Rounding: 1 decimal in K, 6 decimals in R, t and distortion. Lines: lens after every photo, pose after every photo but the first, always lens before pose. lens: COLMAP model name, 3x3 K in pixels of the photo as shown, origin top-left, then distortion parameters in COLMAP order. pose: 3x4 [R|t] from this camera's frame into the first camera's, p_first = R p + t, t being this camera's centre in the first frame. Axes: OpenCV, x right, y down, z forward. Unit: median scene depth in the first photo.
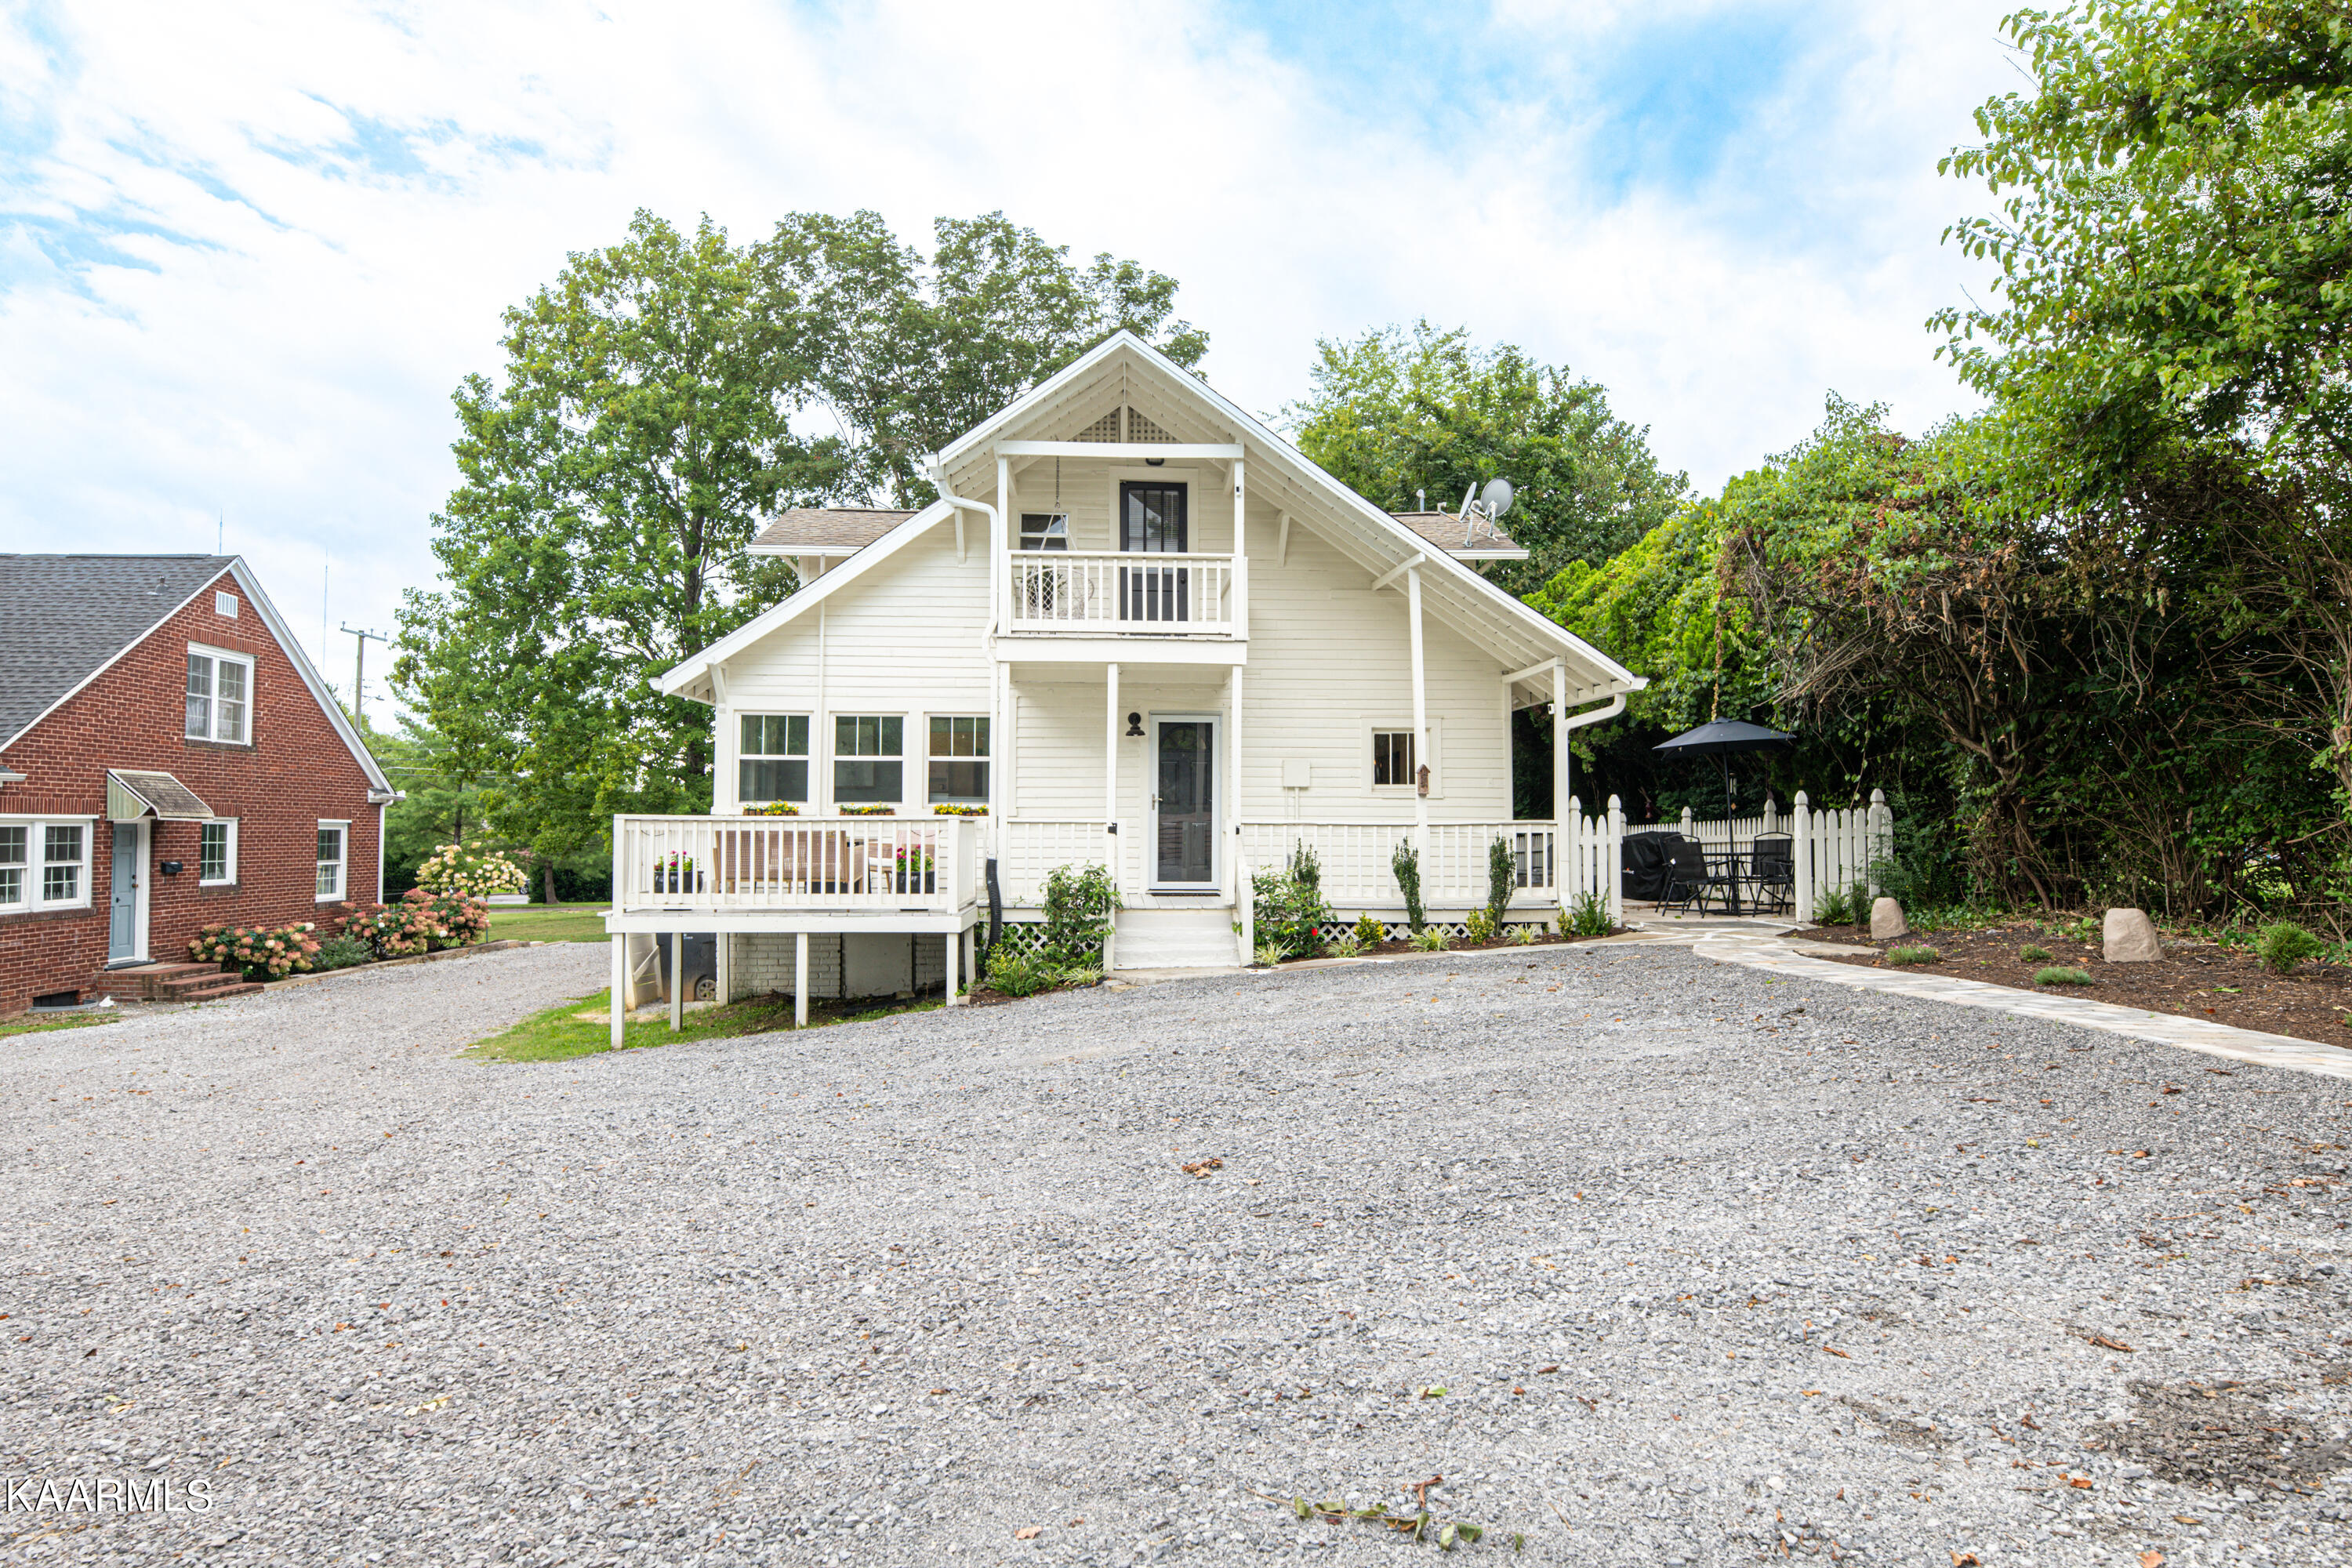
lens RADIAL K [[1490.0, 0, 1175.3], [0, 1490.0, 774.8], [0, 0, 1]] dist [-0.004628, 0.000076]
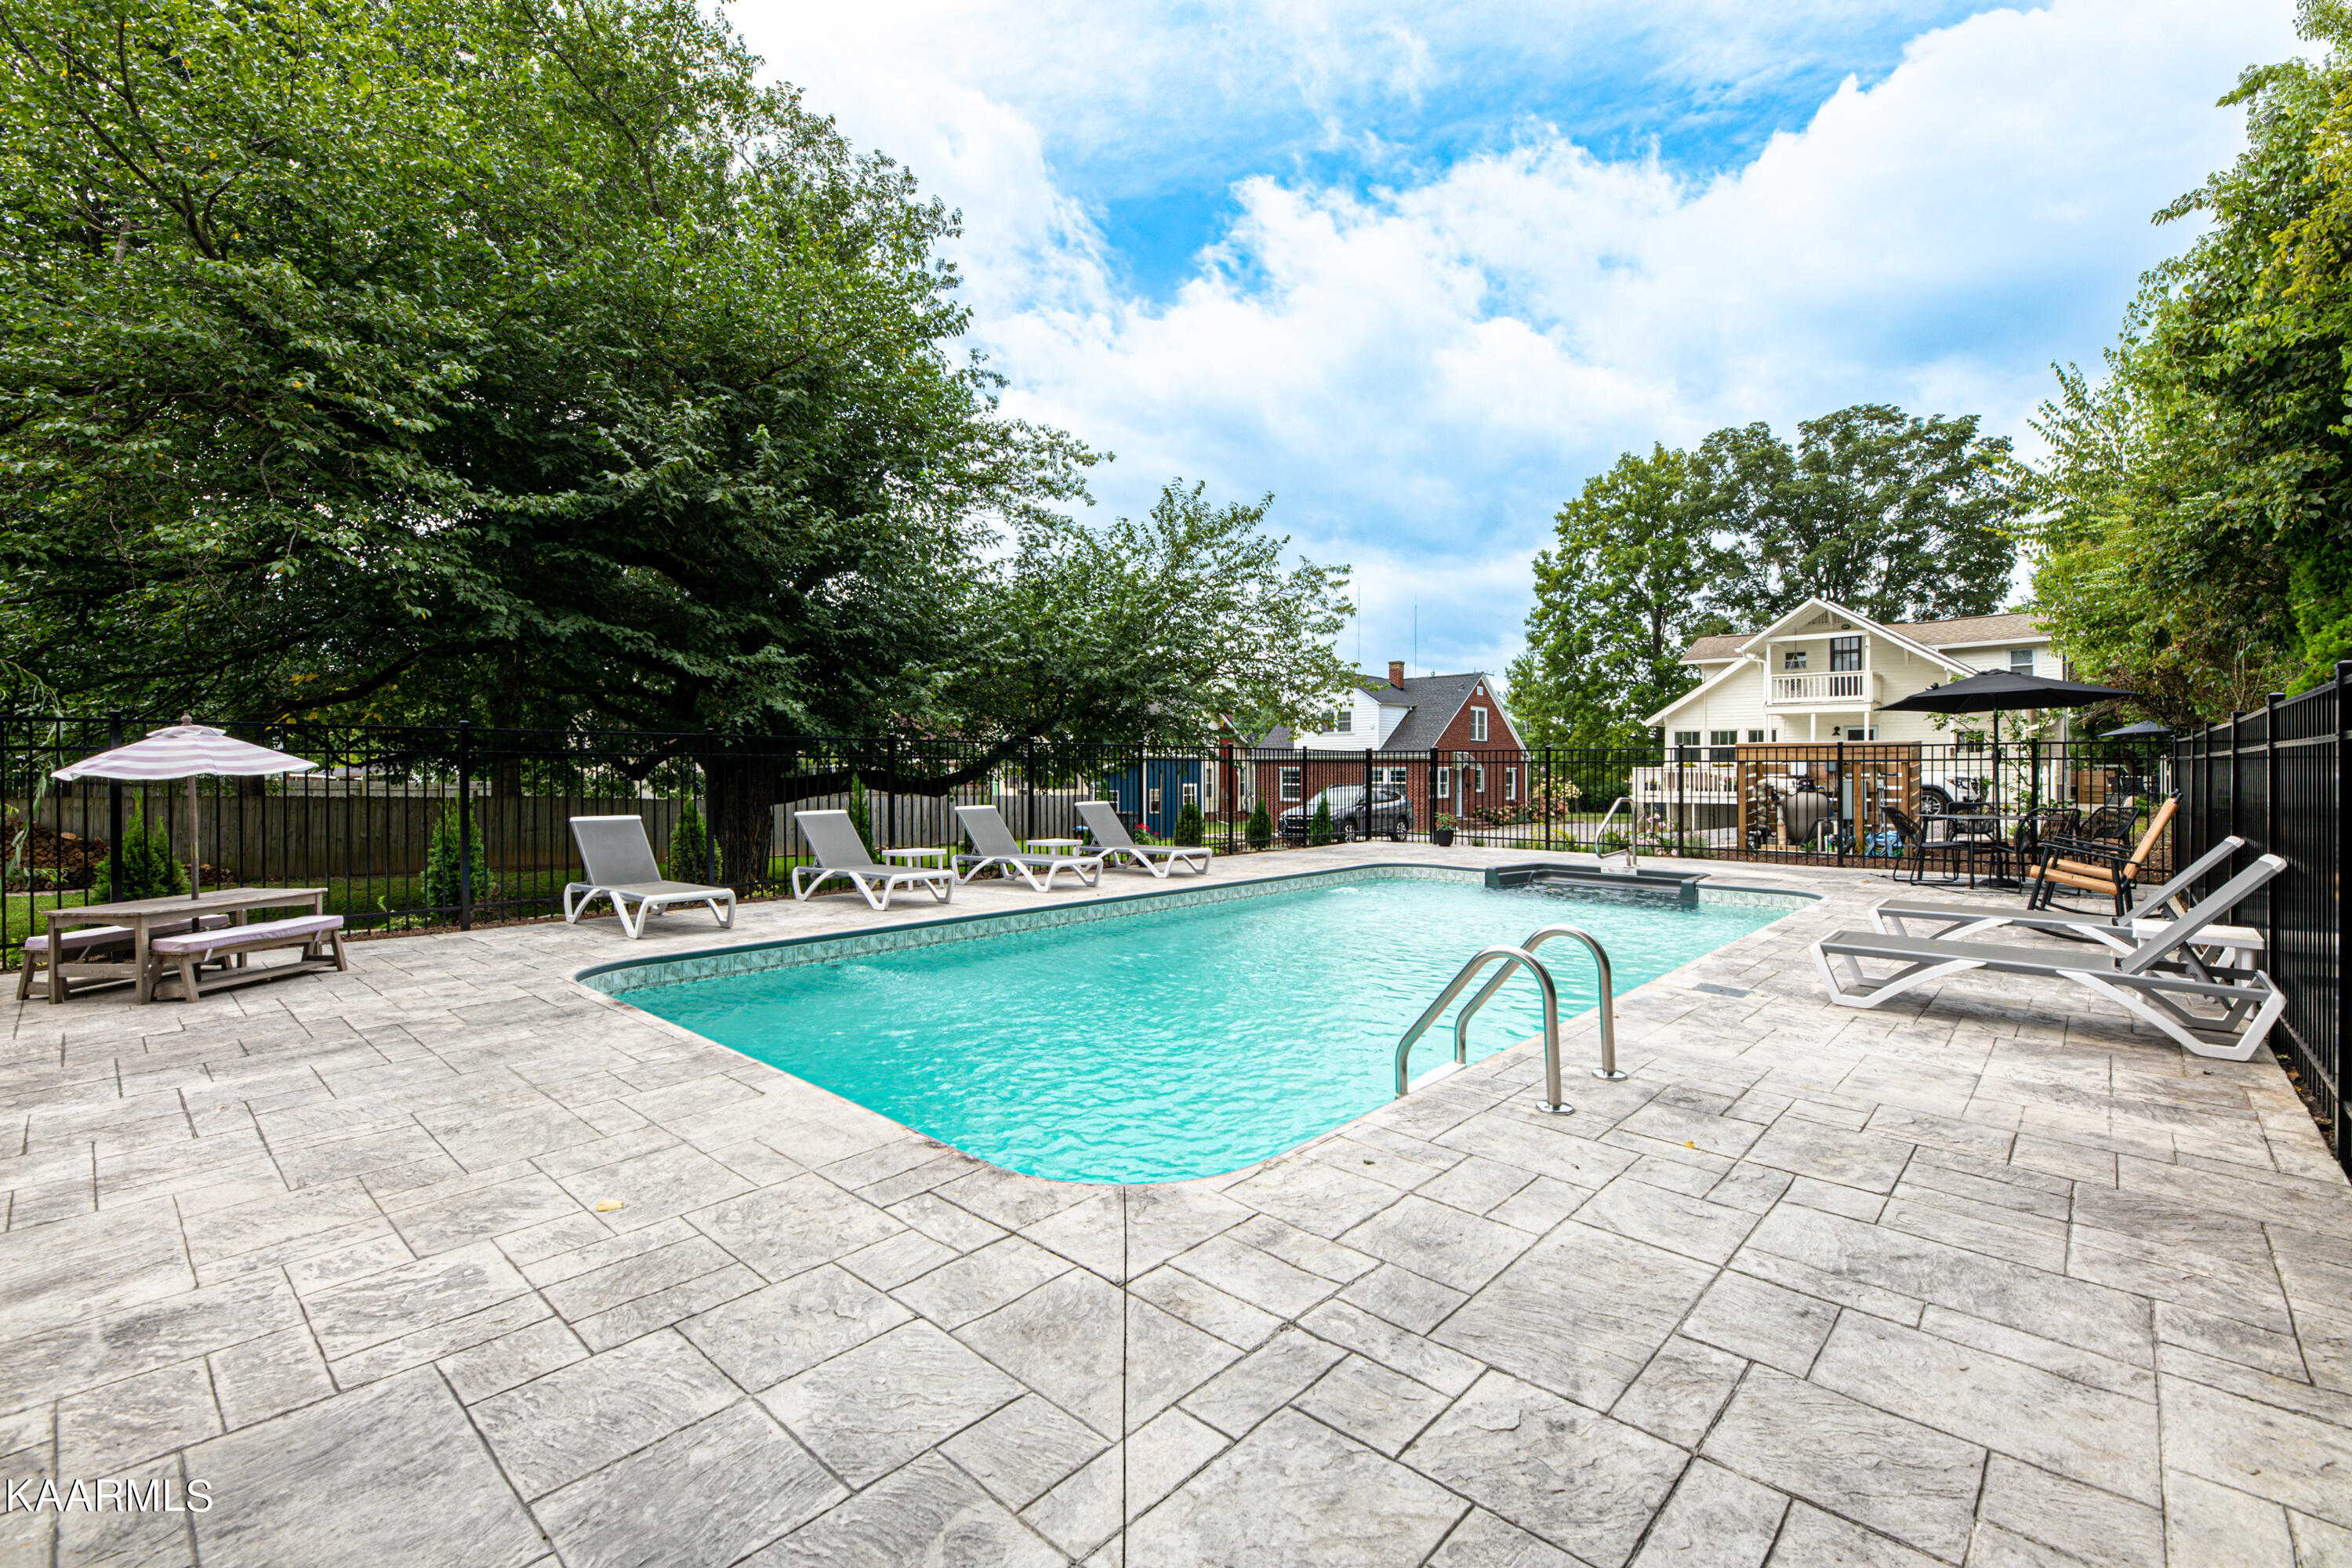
lens RADIAL K [[1016.5, 0, 1168.5], [0, 1016.5, 759.3], [0, 0, 1]] dist [0.000552, 0.000092]
pose [[0.722264, -0.006797, -0.691584, 0.177227], [0.024260, 0.999585, 0.015512, -0.020844], [0.691192, -0.027982, 0.722129, -0.539497]]
